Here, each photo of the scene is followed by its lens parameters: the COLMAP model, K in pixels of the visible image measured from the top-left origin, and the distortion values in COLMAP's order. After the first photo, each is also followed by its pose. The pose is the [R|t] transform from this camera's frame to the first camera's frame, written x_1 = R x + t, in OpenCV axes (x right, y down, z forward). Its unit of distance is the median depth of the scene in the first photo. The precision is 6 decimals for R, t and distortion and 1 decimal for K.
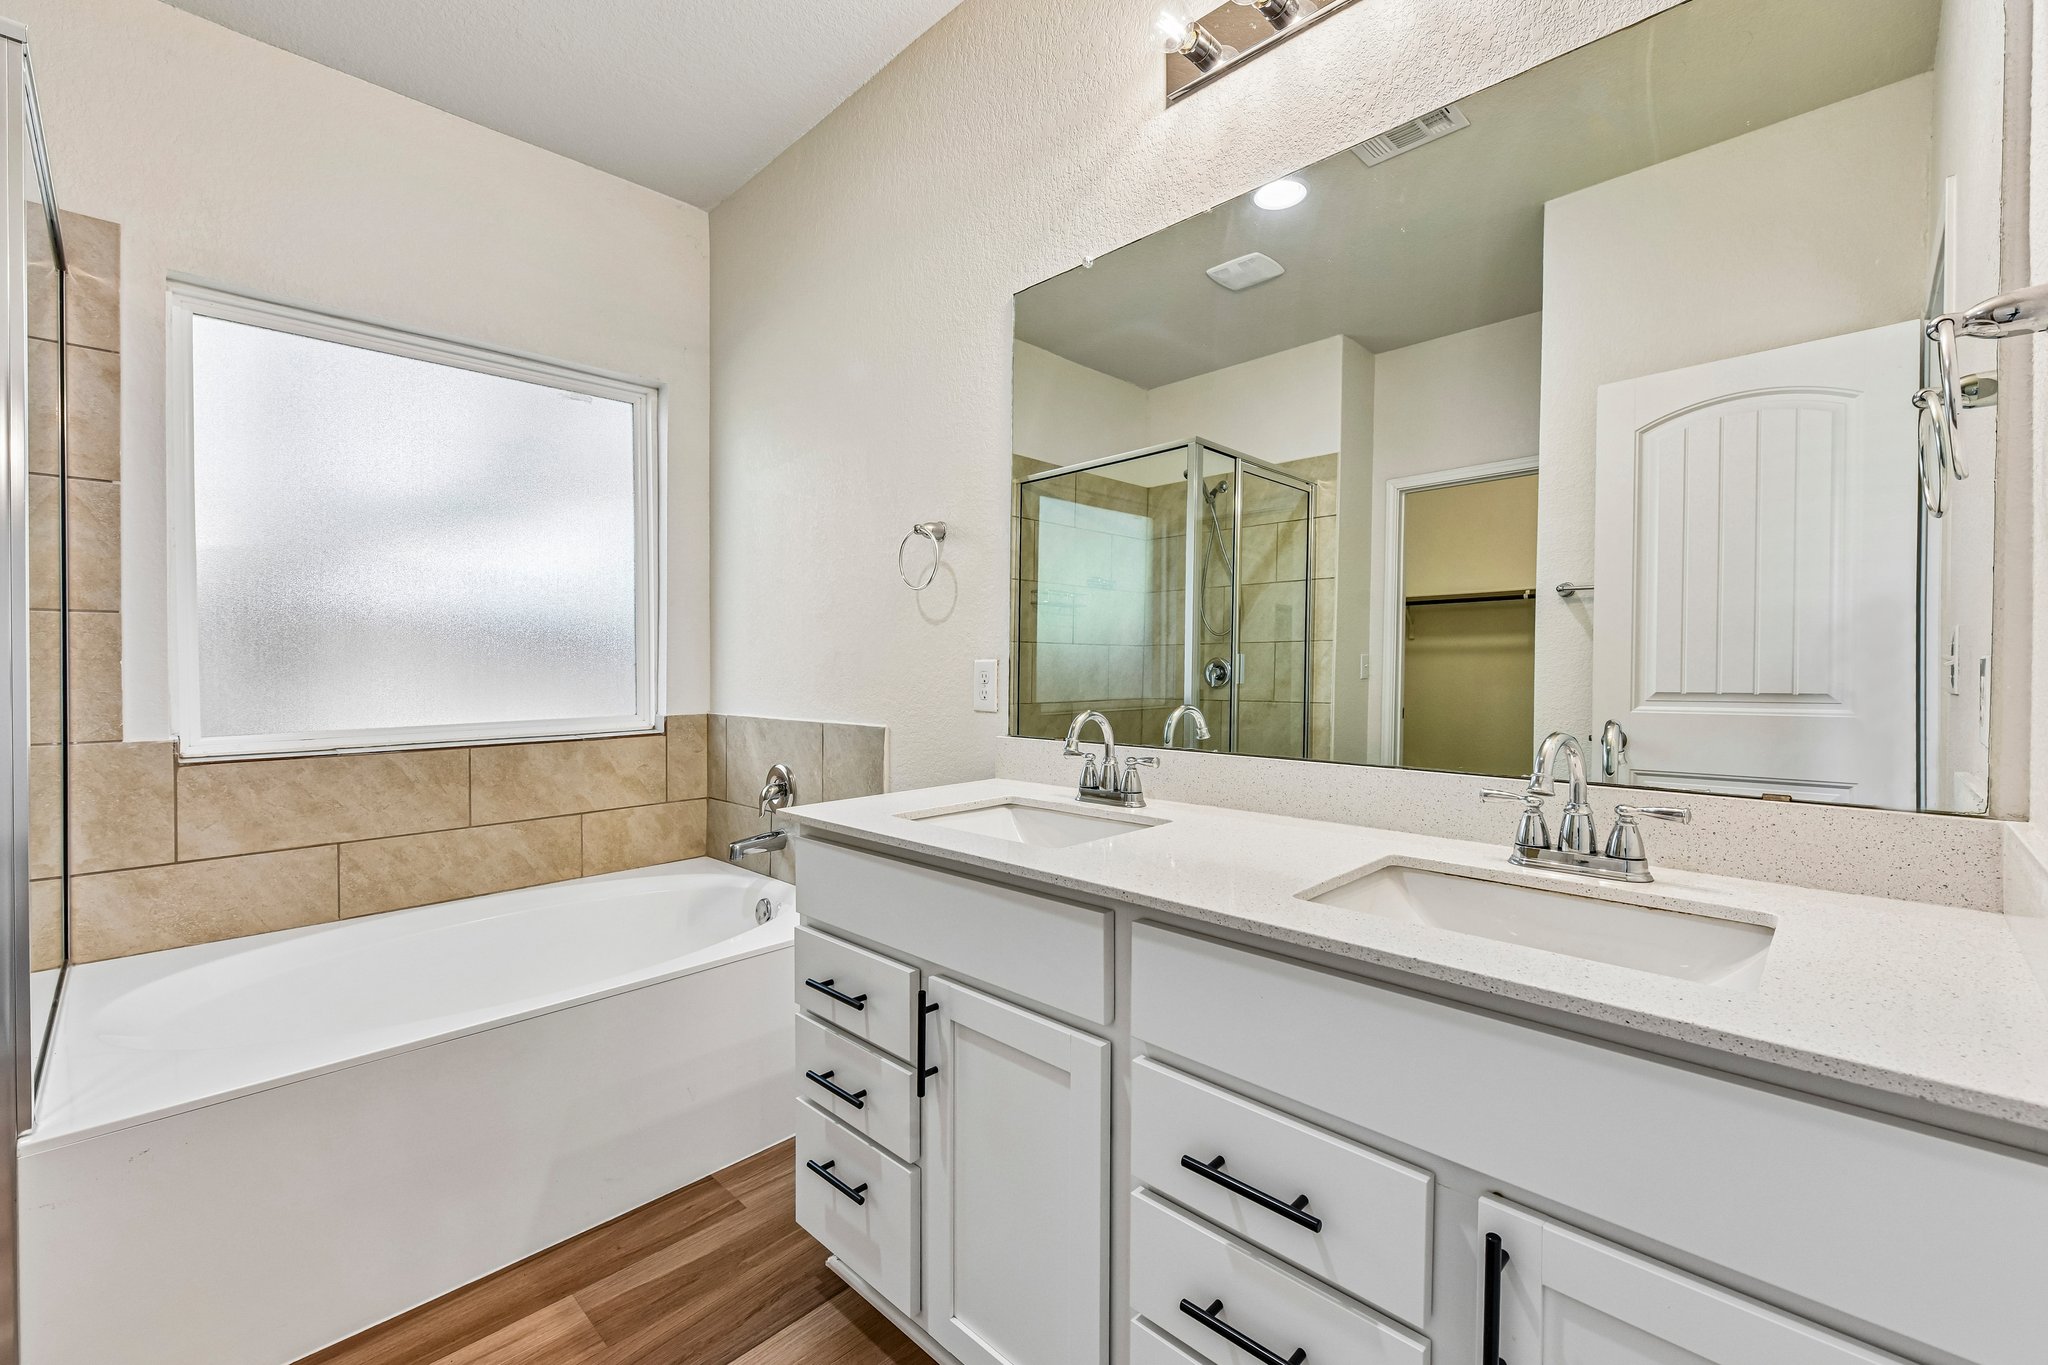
lens RADIAL K [[838.6, 0, 1033.7], [0, 838.6, 662.4], [0, 0, 1]] dist [-0.008077, -0.000440]
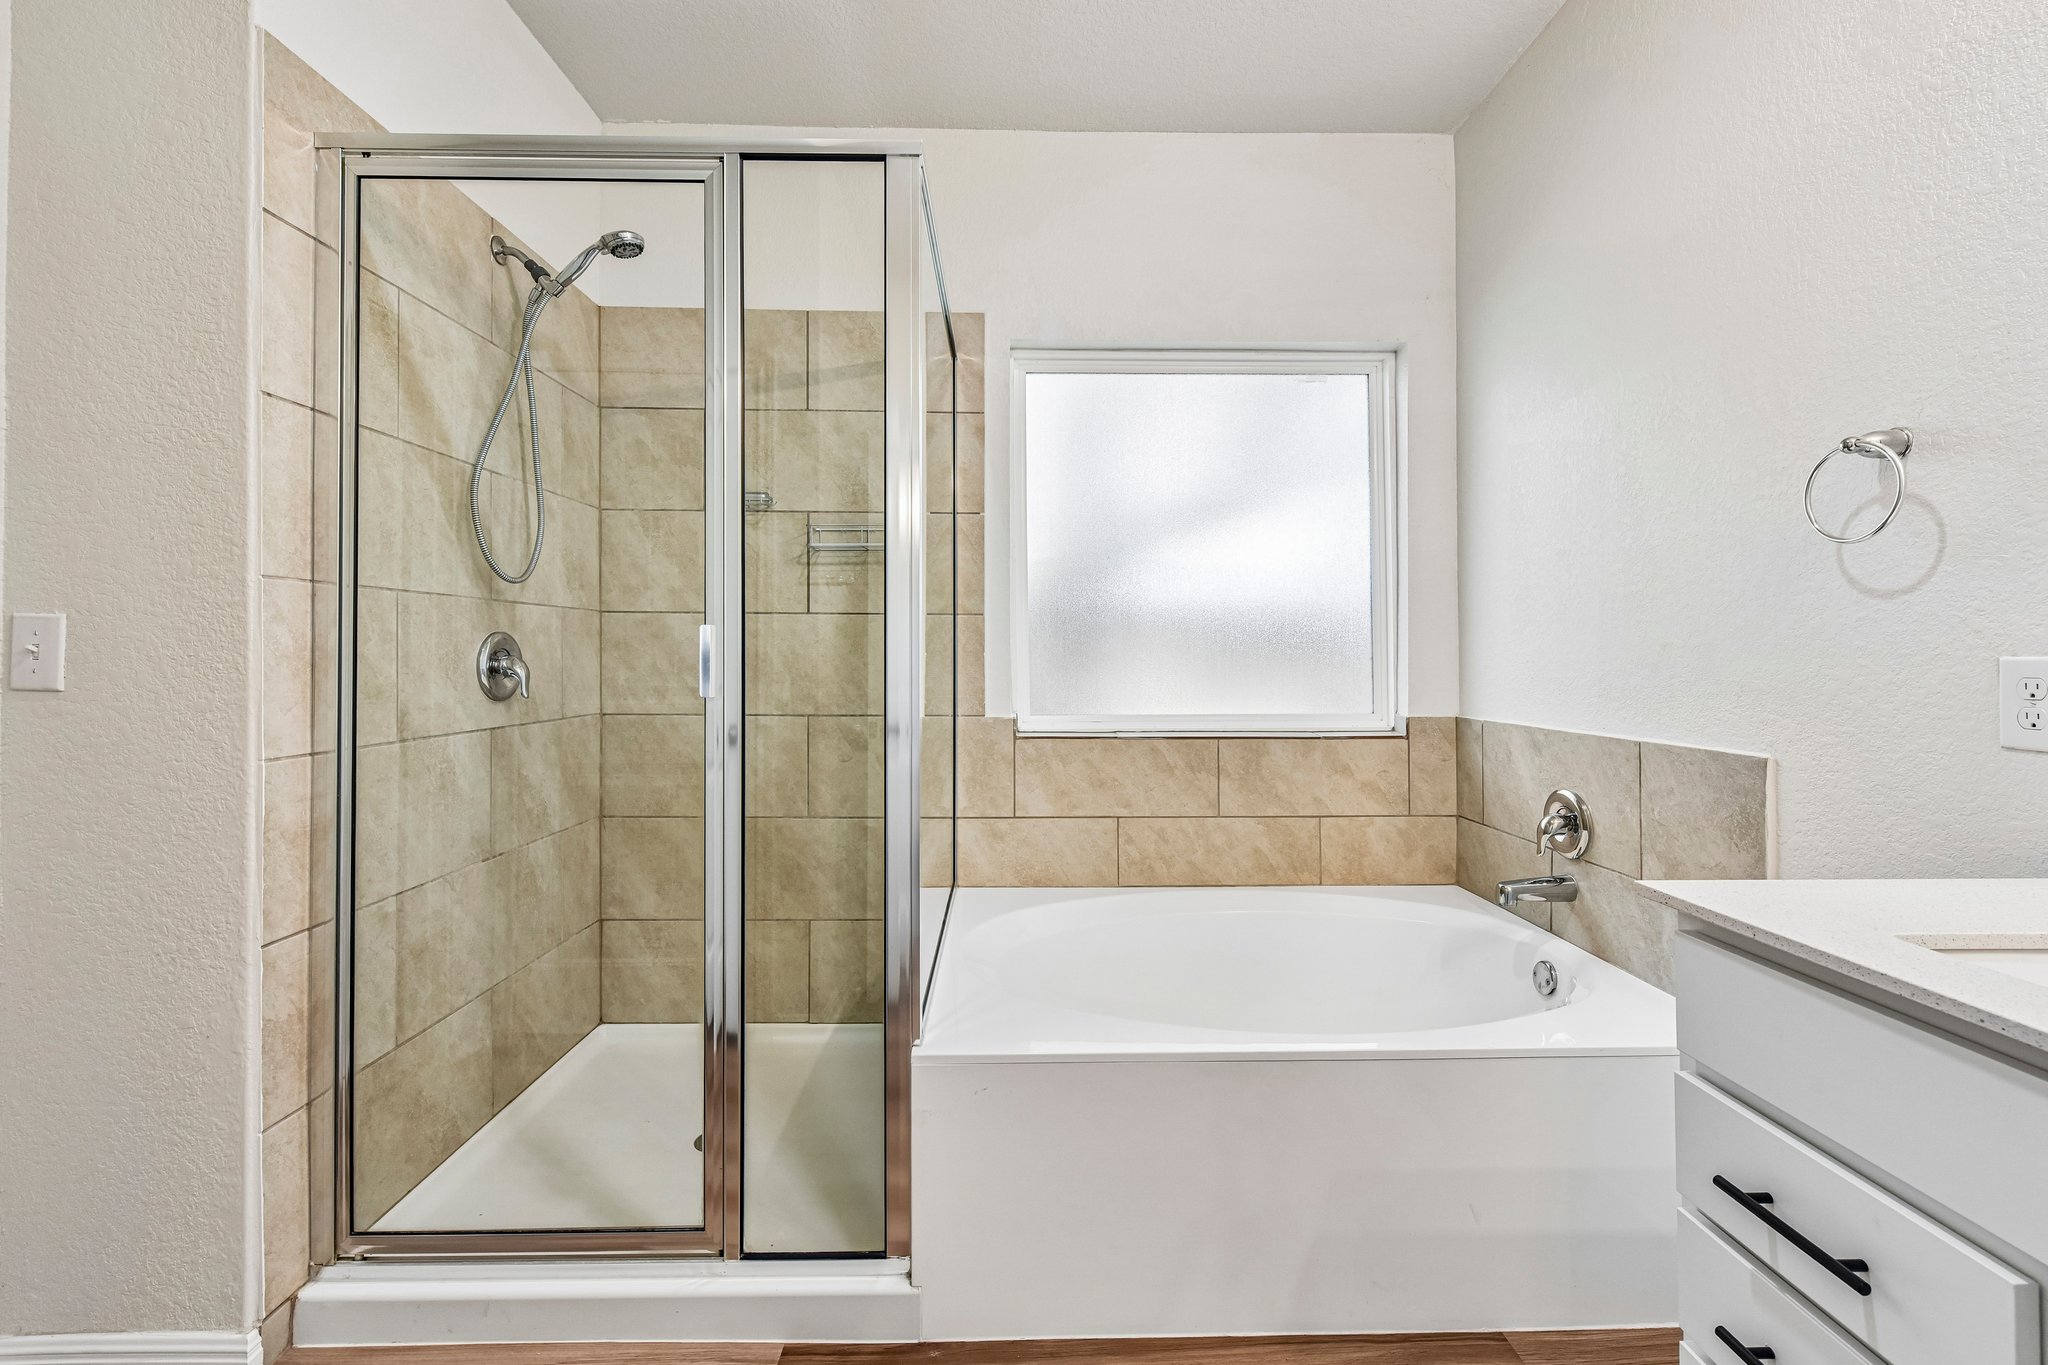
lens RADIAL K [[838.6, 0, 1020.8], [0, 838.6, 646.9], [0, 0, 1]] dist [-0.008077, -0.000440]
pose [[0.693297, -0.002010, -0.720649, -0.101997], [-0.003601, 0.999974, -0.006253, -0.003007], [0.720643, 0.006930, 0.693271, 0.112573]]
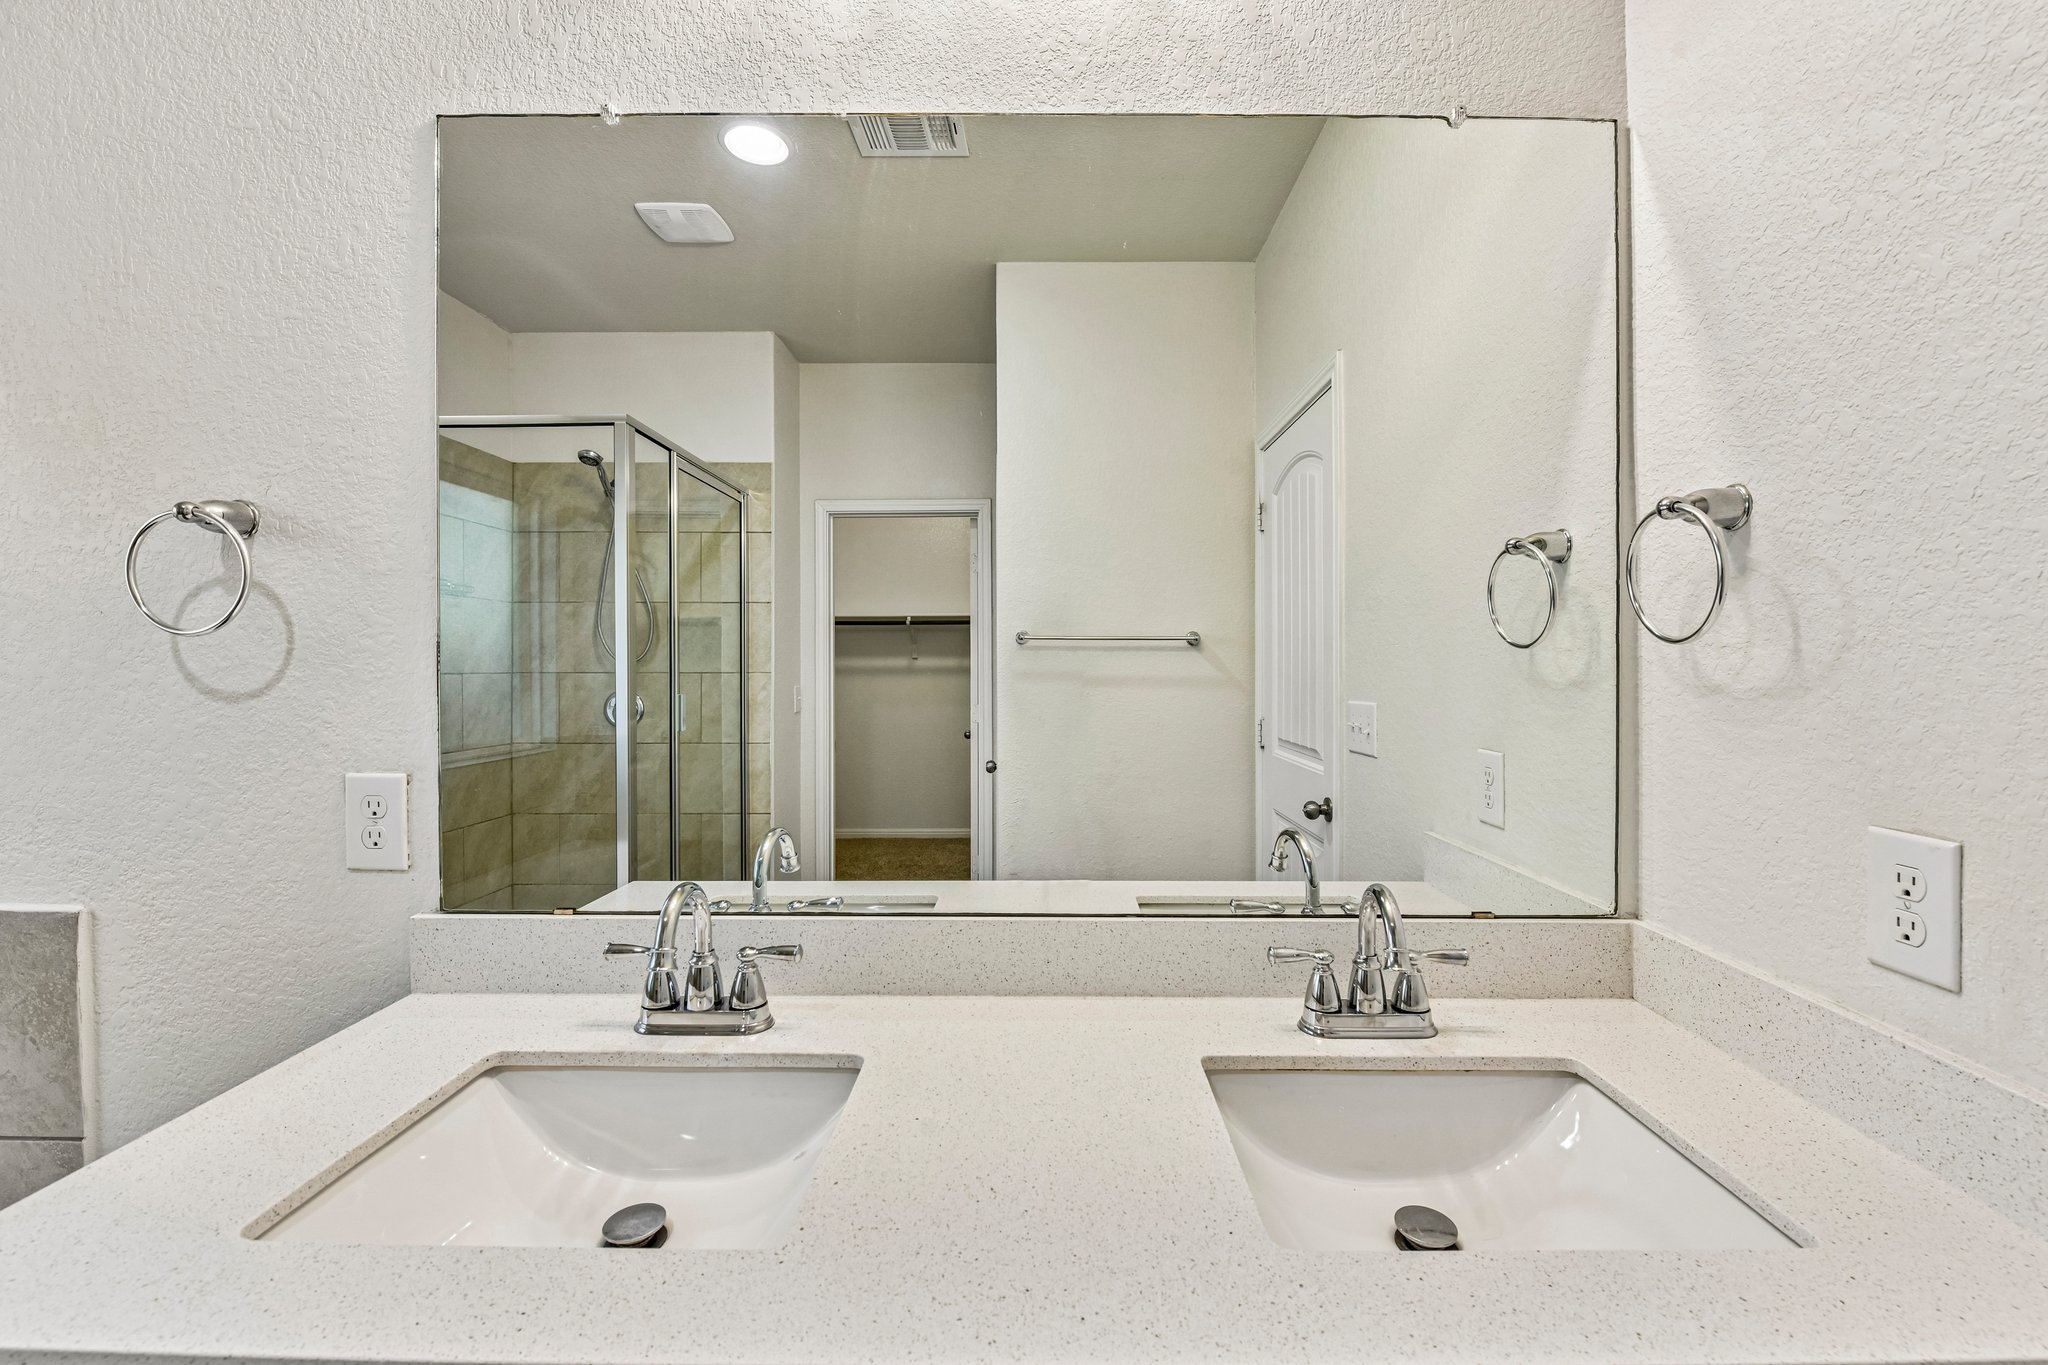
lens RADIAL K [[838.6, 0, 1035.2], [0, 838.6, 679.1], [0, 0, 1]] dist [-0.008077, -0.000440]
pose [[0.721025, -0.008452, 0.692858, -0.099097], [-0.006175, 0.999808, 0.018622, -0.061248], [-0.692882, -0.017705, 0.720834, 0.252677]]
